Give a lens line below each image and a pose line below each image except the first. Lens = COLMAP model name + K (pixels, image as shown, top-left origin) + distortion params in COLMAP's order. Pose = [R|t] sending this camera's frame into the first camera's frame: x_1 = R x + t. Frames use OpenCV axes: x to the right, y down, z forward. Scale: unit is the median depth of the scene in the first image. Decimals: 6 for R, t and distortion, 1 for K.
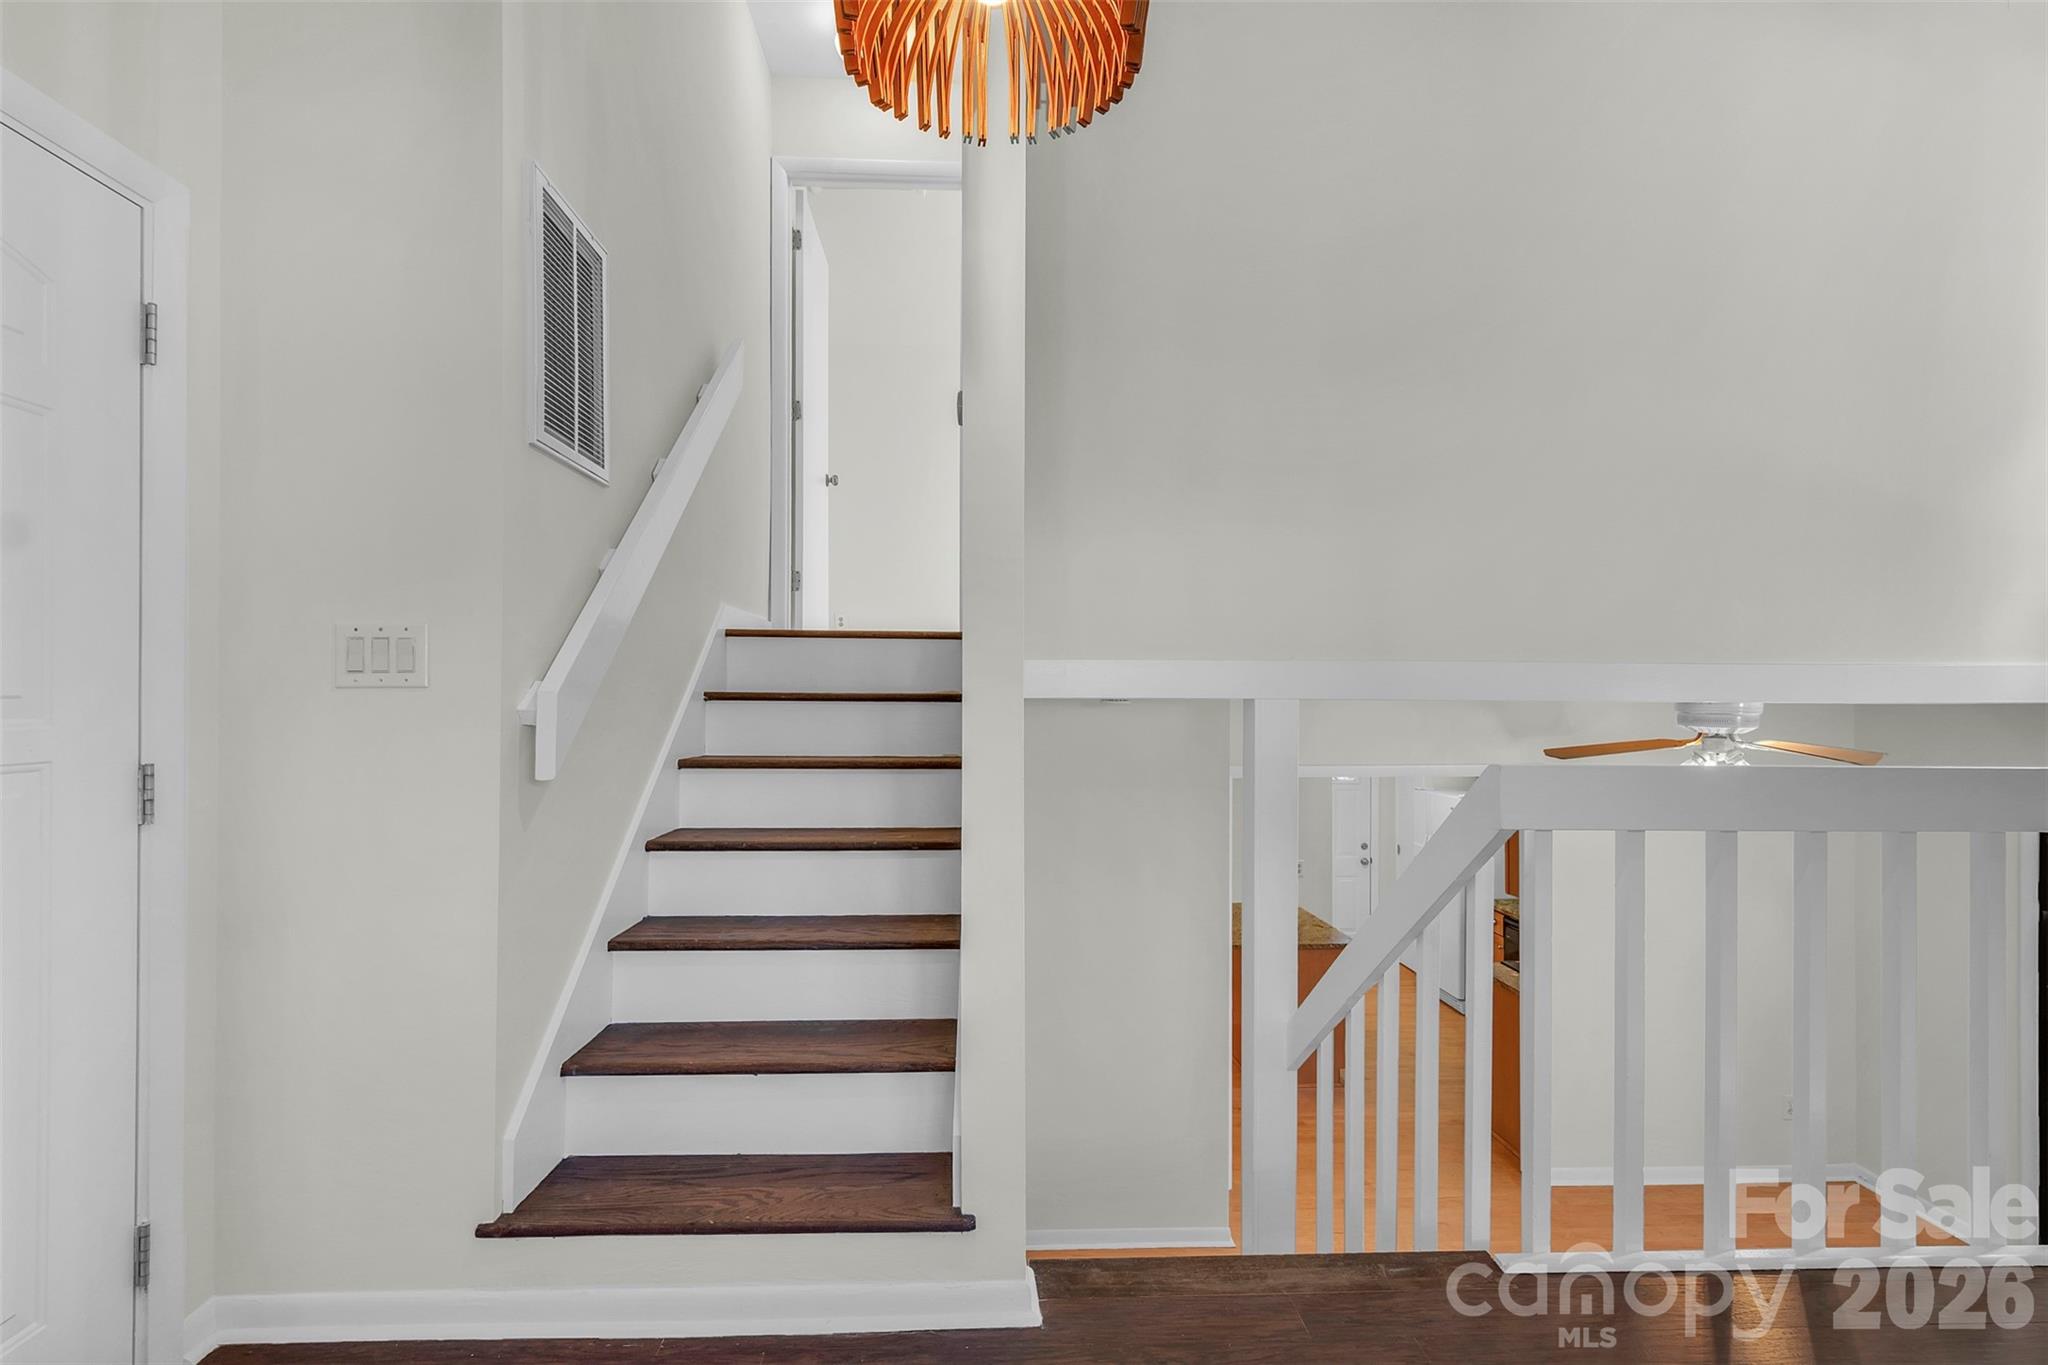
lens RADIAL K [[994.1, 0, 1012.1], [0, 994.1, 690.3], [0, 0, 1]] dist [0.002092, 0.000952]
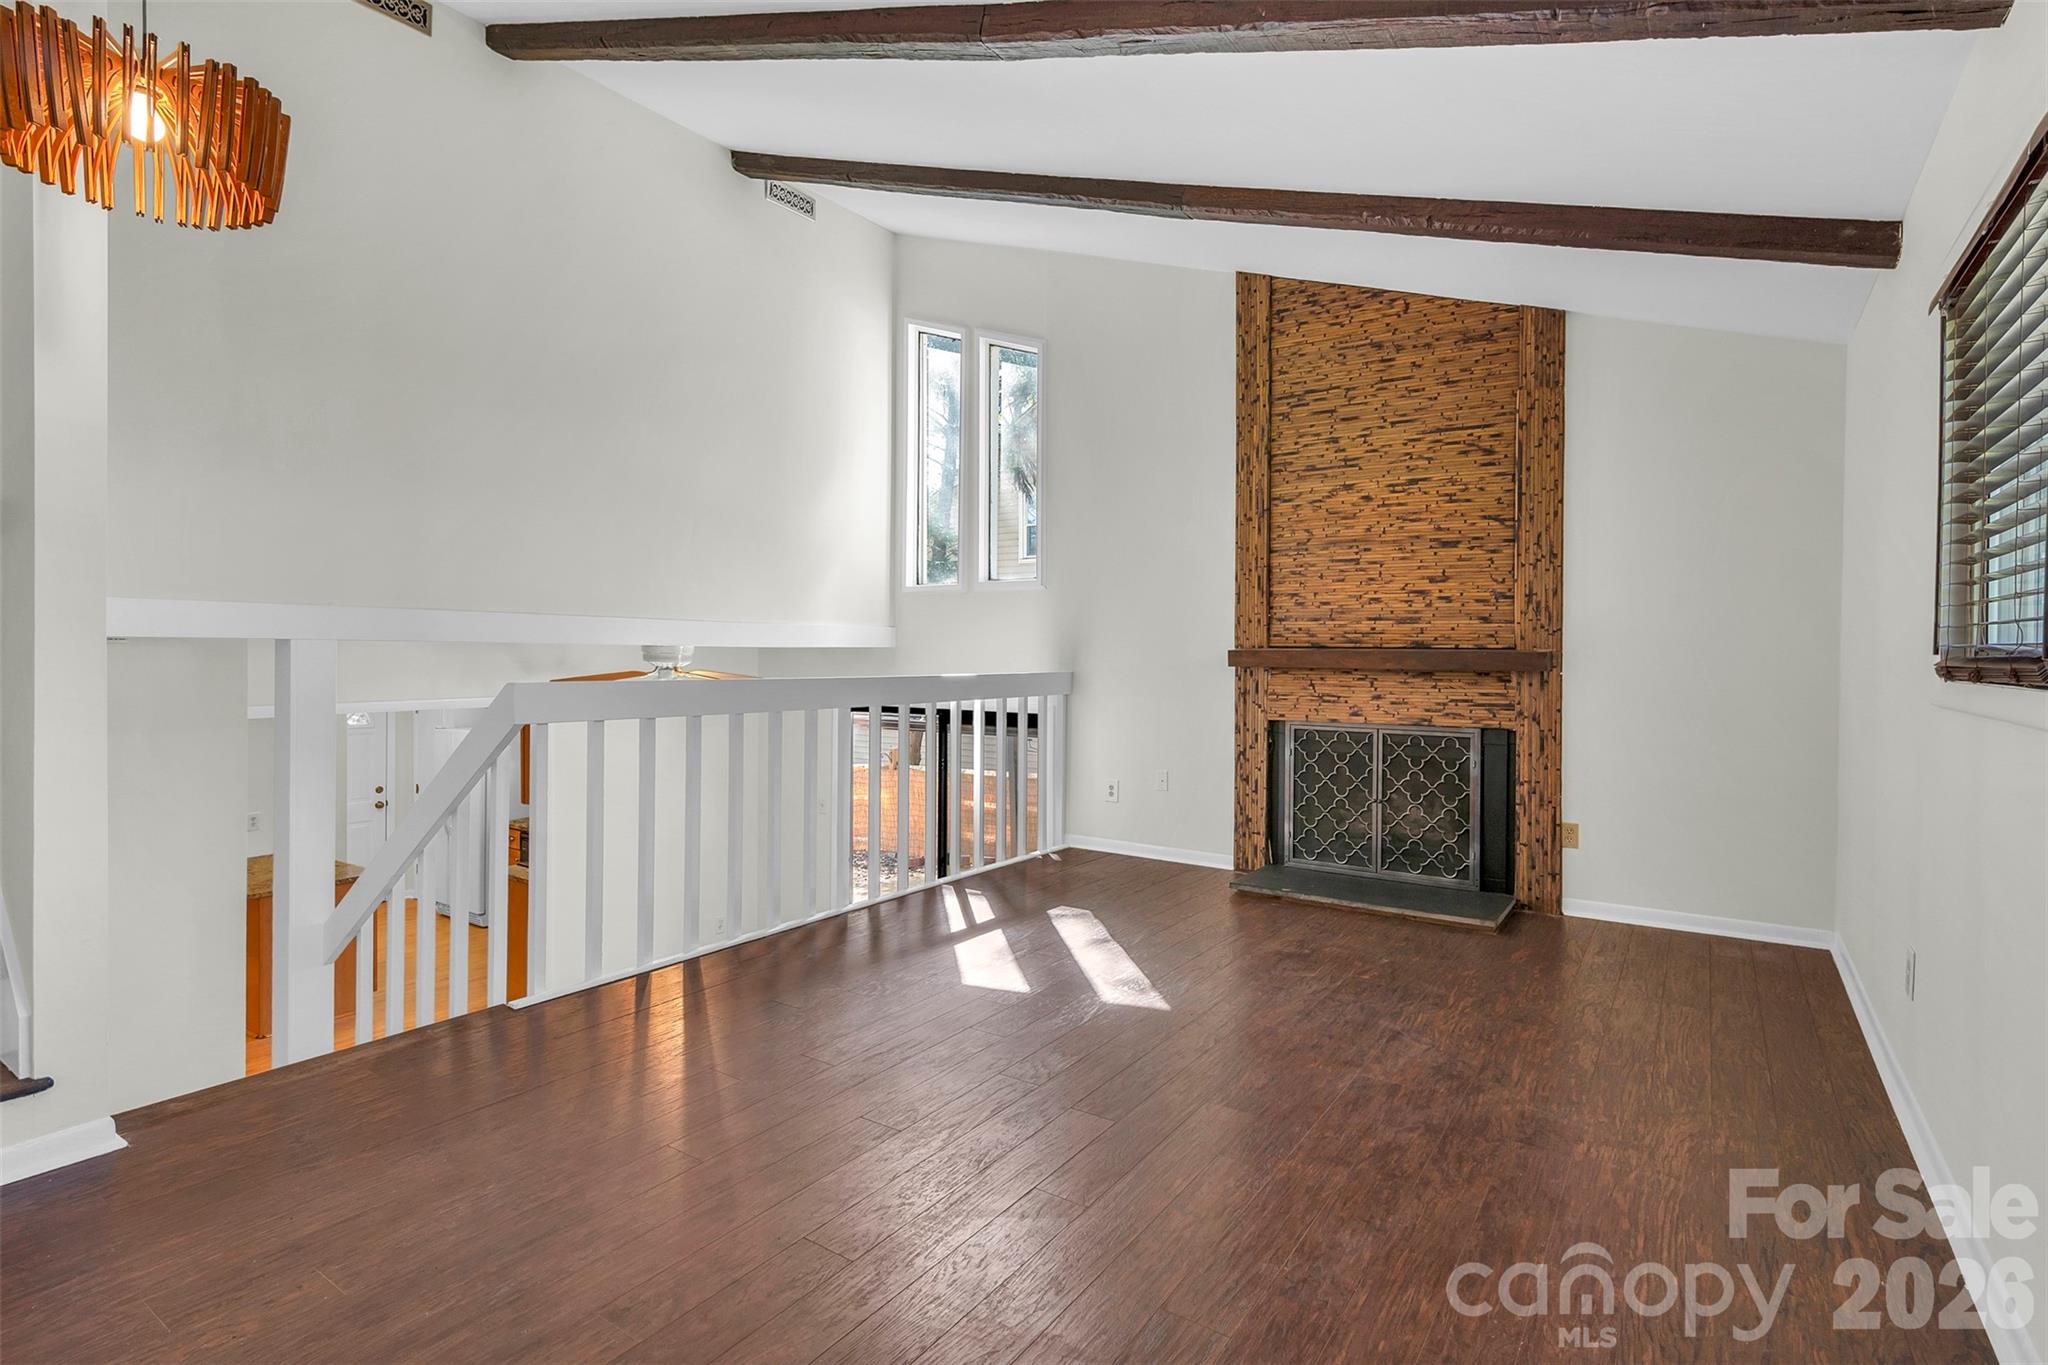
lens RADIAL K [[994.1, 0, 1021.9], [0, 994.1, 645.4], [0, 0, 1]] dist [0.002092, 0.000952]
pose [[0.601021, 0.006305, 0.799208, -0.168434], [-0.010540, 0.999944, 0.000037, 0.008286], [-0.799164, -0.008446, 0.601054, -0.346245]]
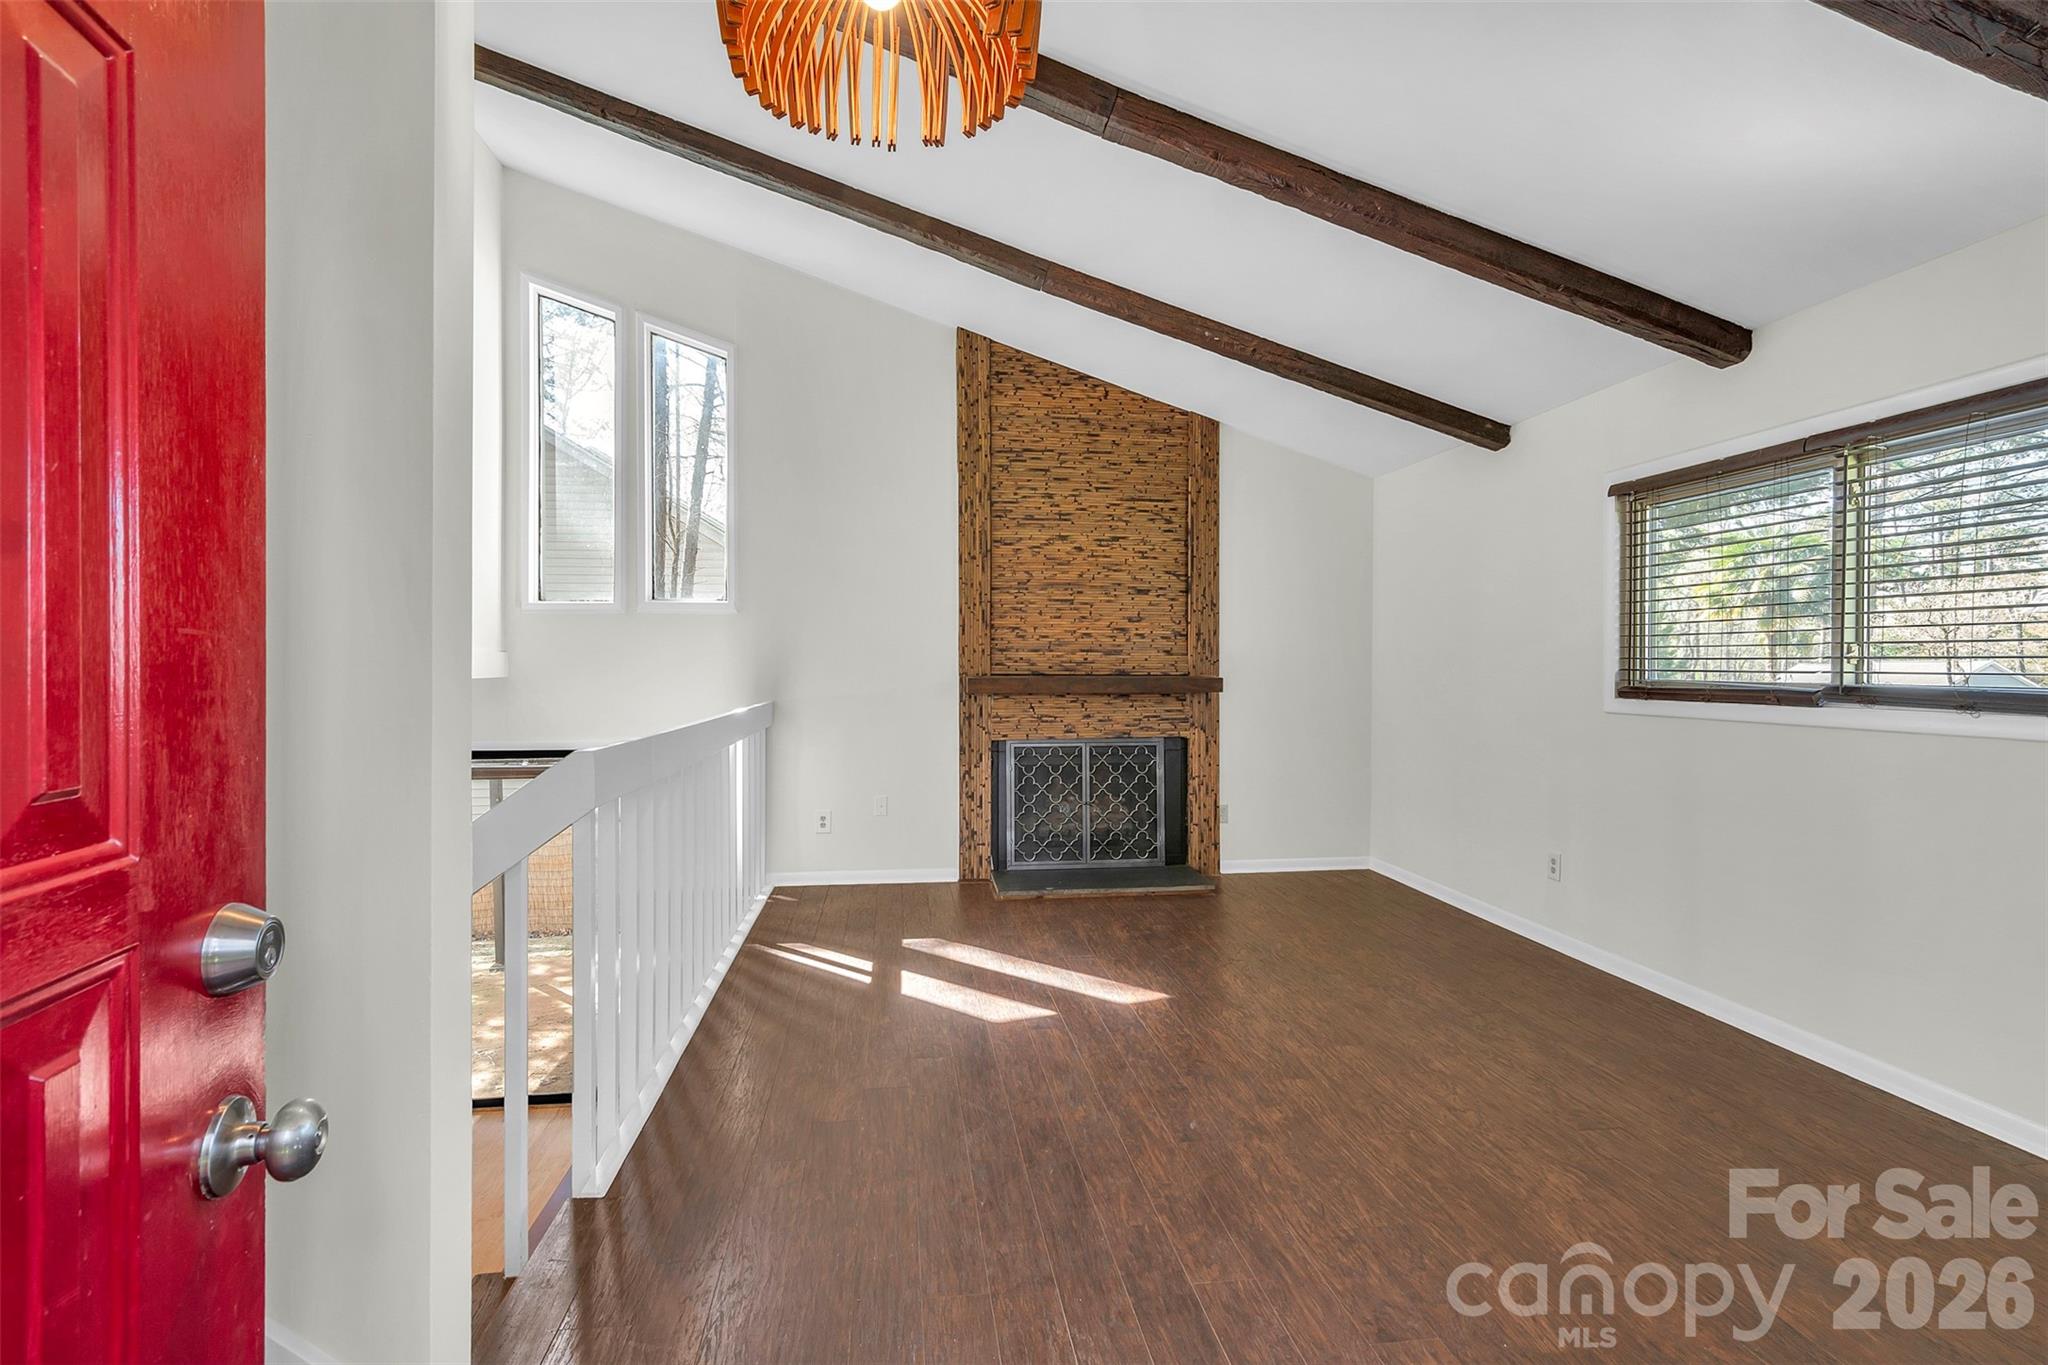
lens RADIAL K [[994.1, 0, 1018.0], [0, 994.1, 657.6], [0, 0, 1]] dist [0.002092, 0.000952]
pose [[-0.083675, 0.004425, 0.996483, -0.412036], [-0.006663, 0.999965, -0.005000, -0.014367], [-0.996471, -0.007058, -0.083642, 0.378612]]
